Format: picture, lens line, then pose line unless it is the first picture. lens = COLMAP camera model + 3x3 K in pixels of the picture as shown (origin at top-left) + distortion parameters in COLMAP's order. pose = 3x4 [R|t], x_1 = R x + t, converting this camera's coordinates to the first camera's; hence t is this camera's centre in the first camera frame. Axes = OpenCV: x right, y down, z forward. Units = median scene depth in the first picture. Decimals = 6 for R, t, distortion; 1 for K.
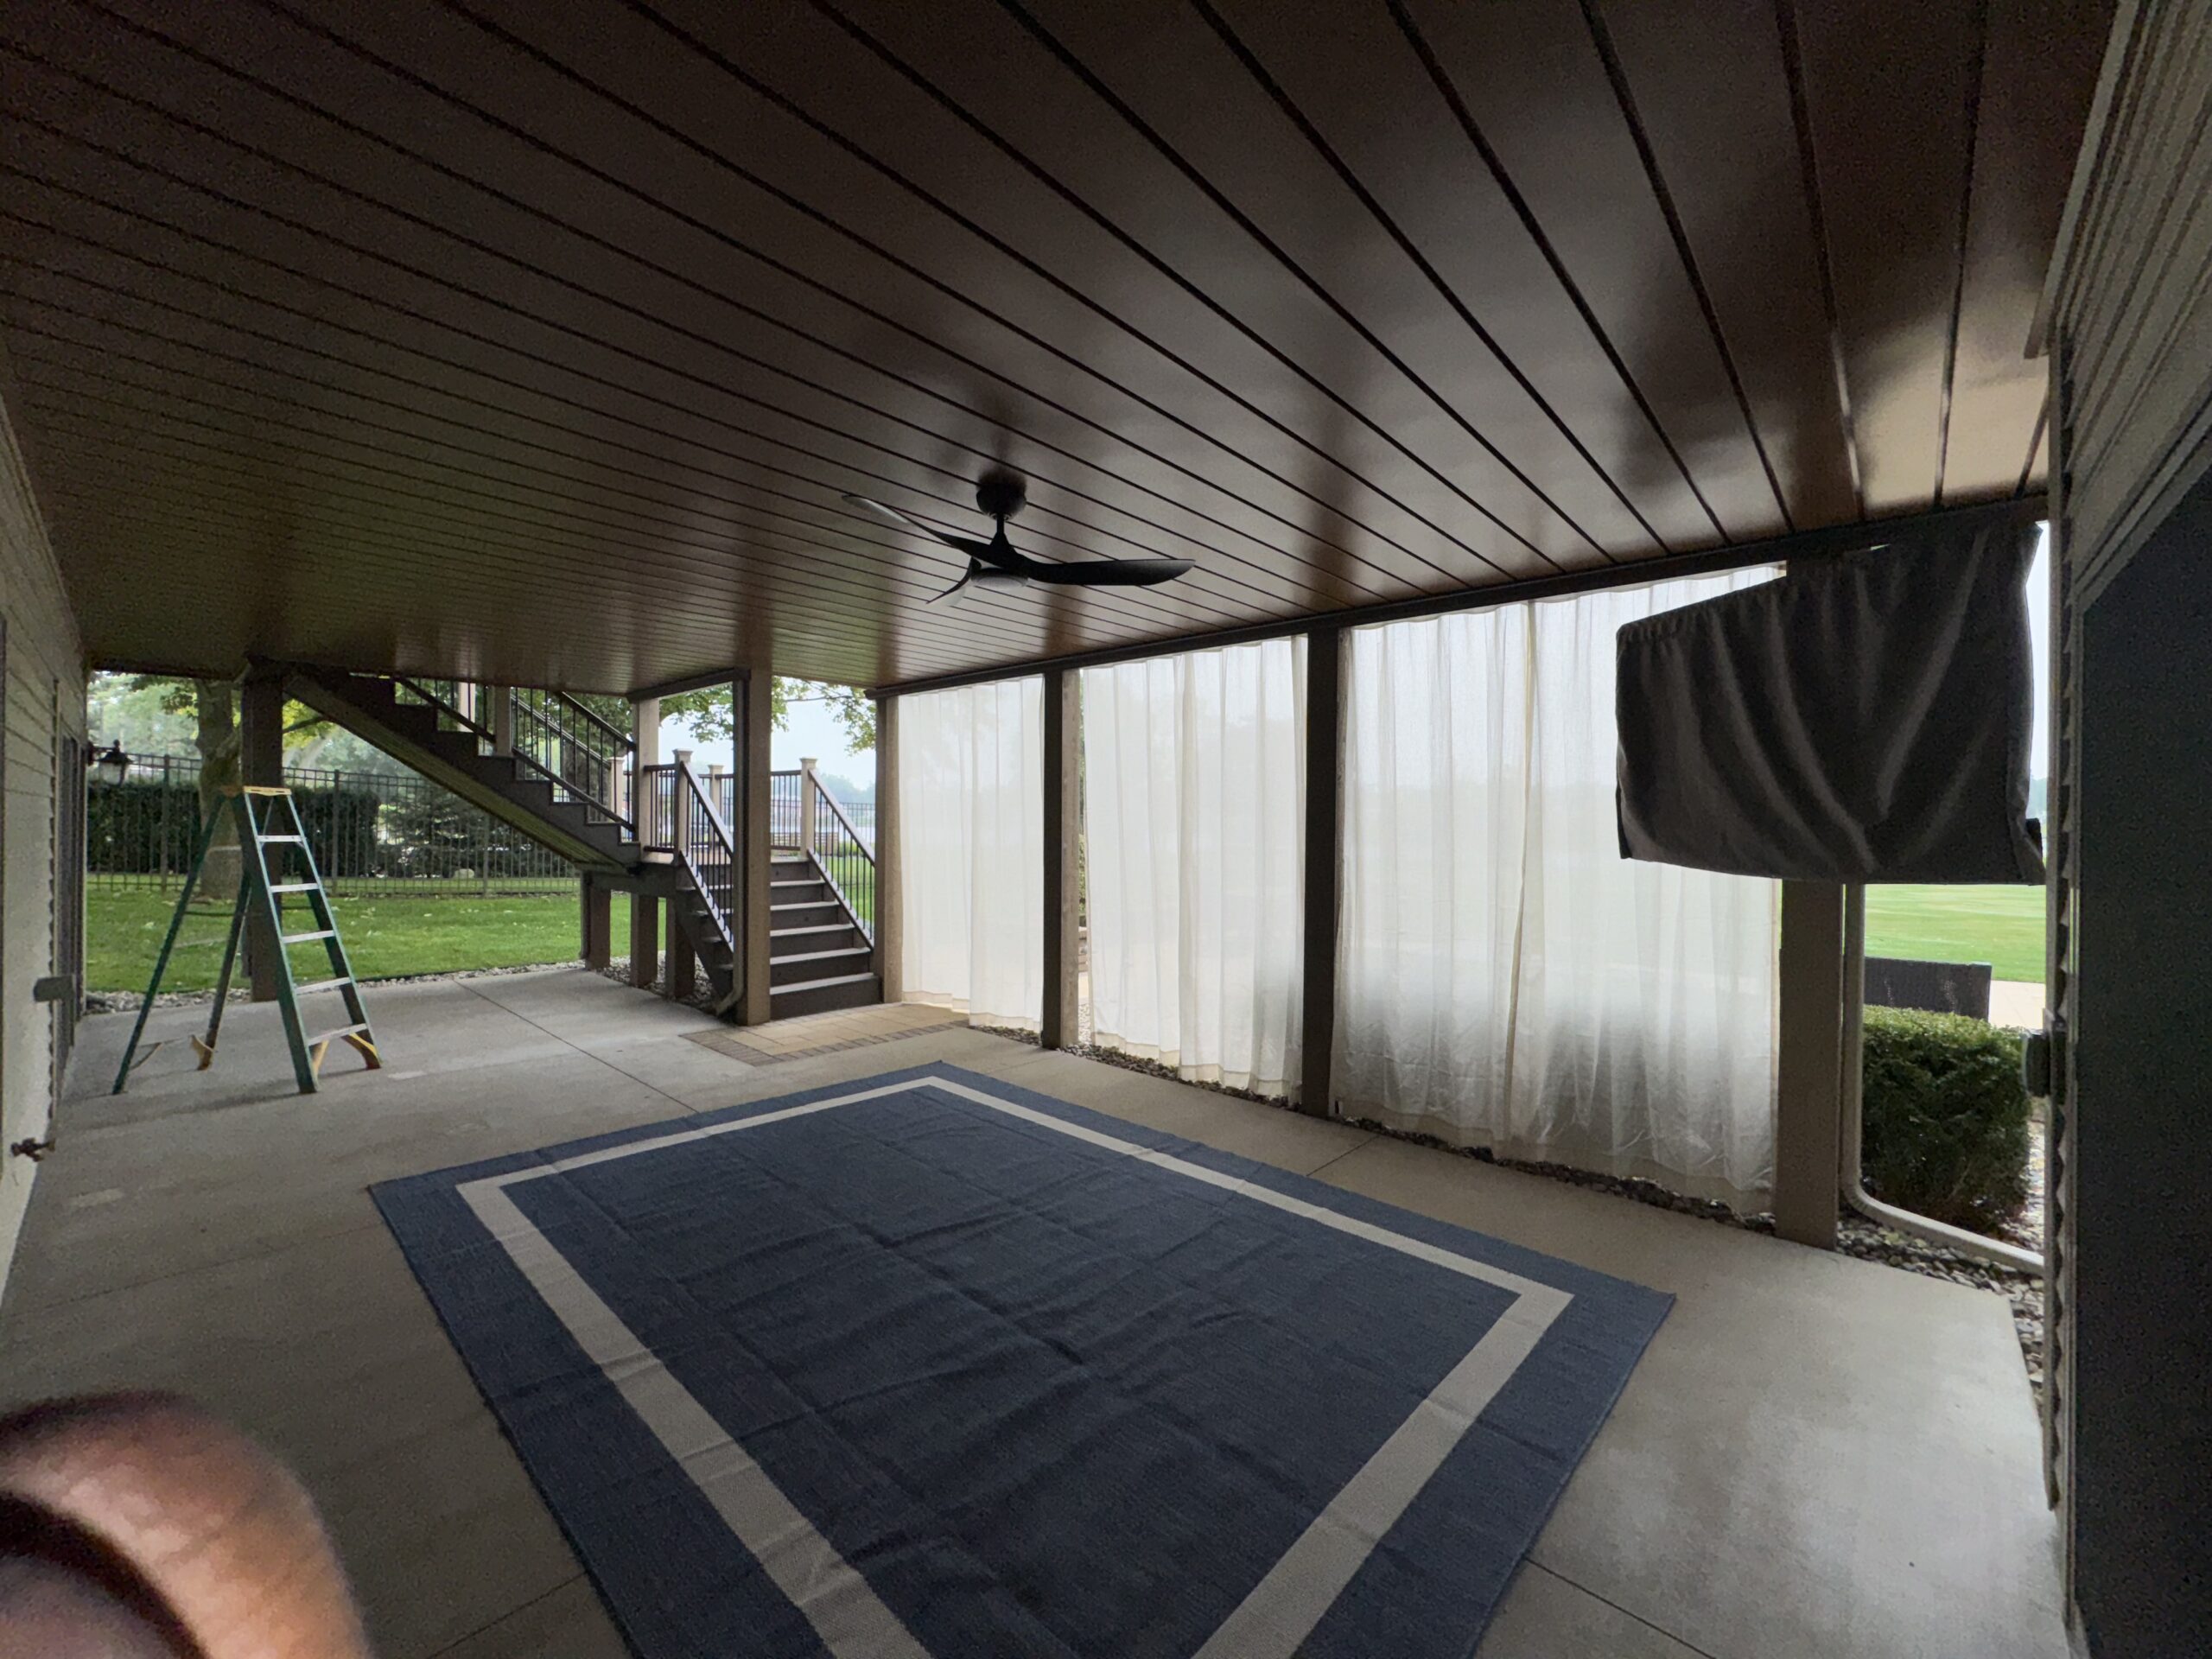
lens RADIAL K [[875.9, 0, 1106.0], [0, 875.9, 829.5], [0, 0, 1]] dist [0.000900, -0.000037]
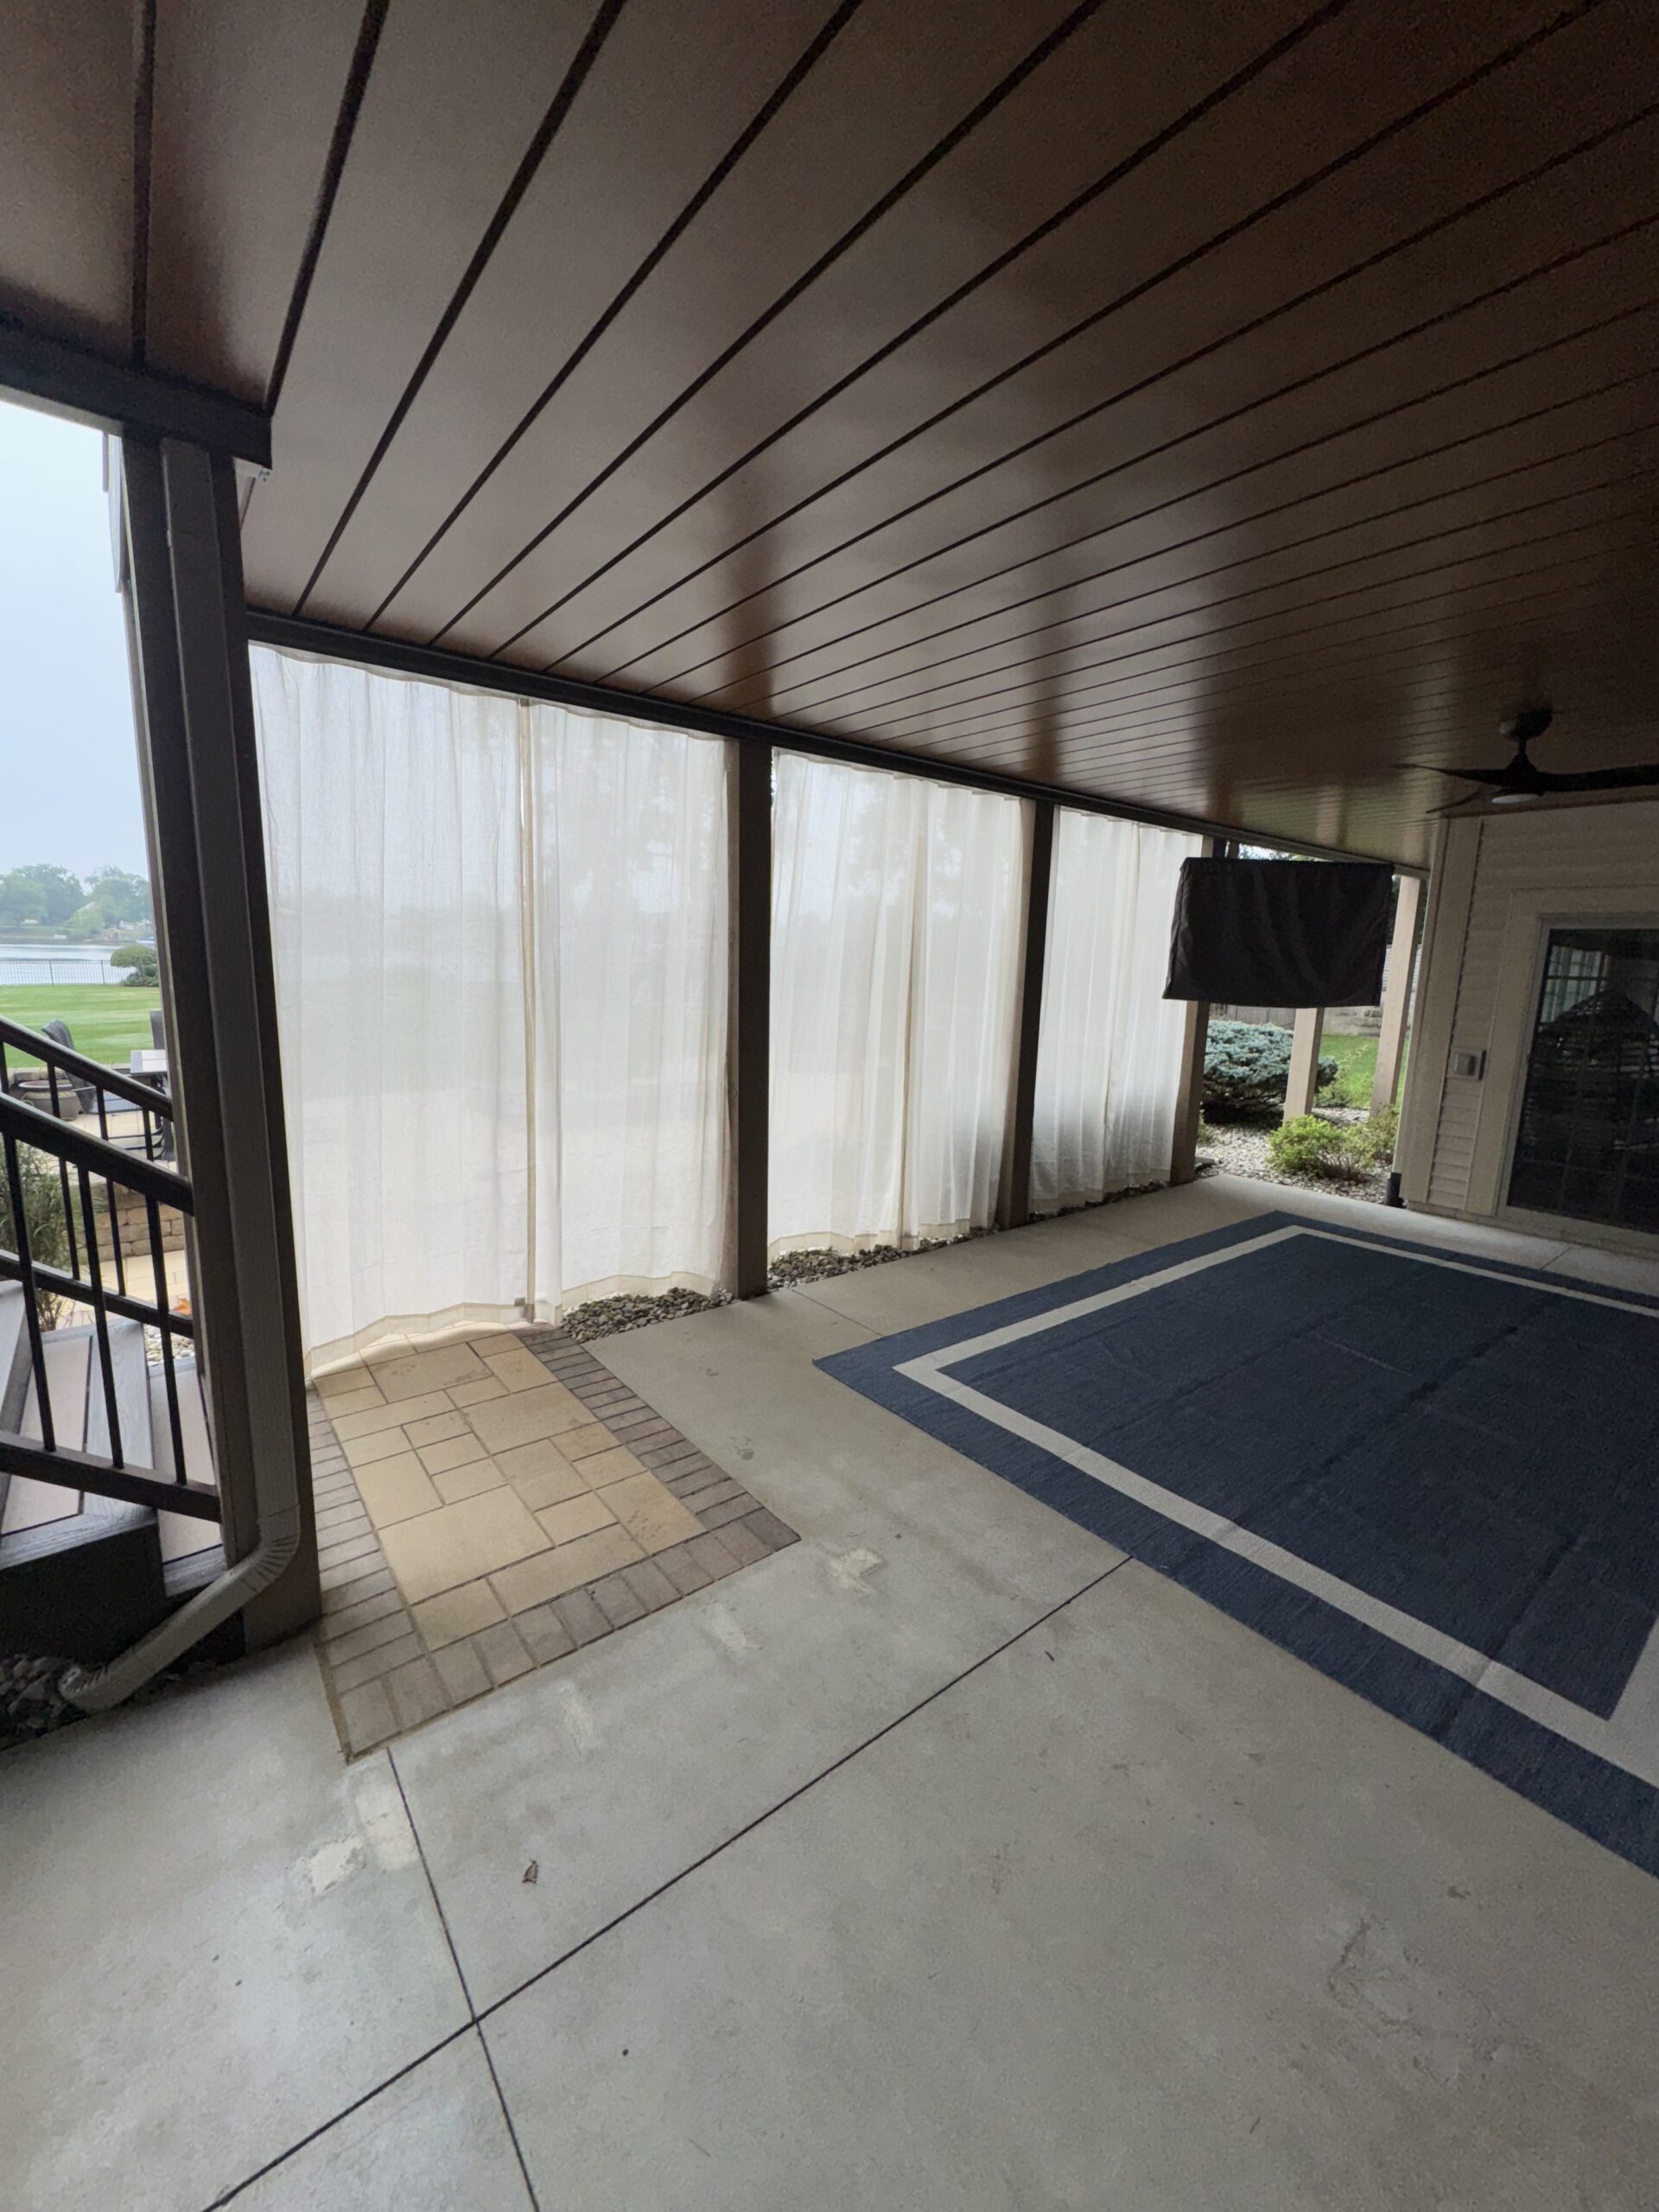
lens RADIAL K [[875.9, 0, 829.5], [0, 875.9, 1106.0], [0, 0, 1]] dist [0.000900, -0.000037]
pose [[0.158193, -0.169423, 0.972764, -0.905581], [-0.025161, 0.984158, 0.175499, -0.038114], [-0.987088, -0.052239, 0.151424, 1.039733]]
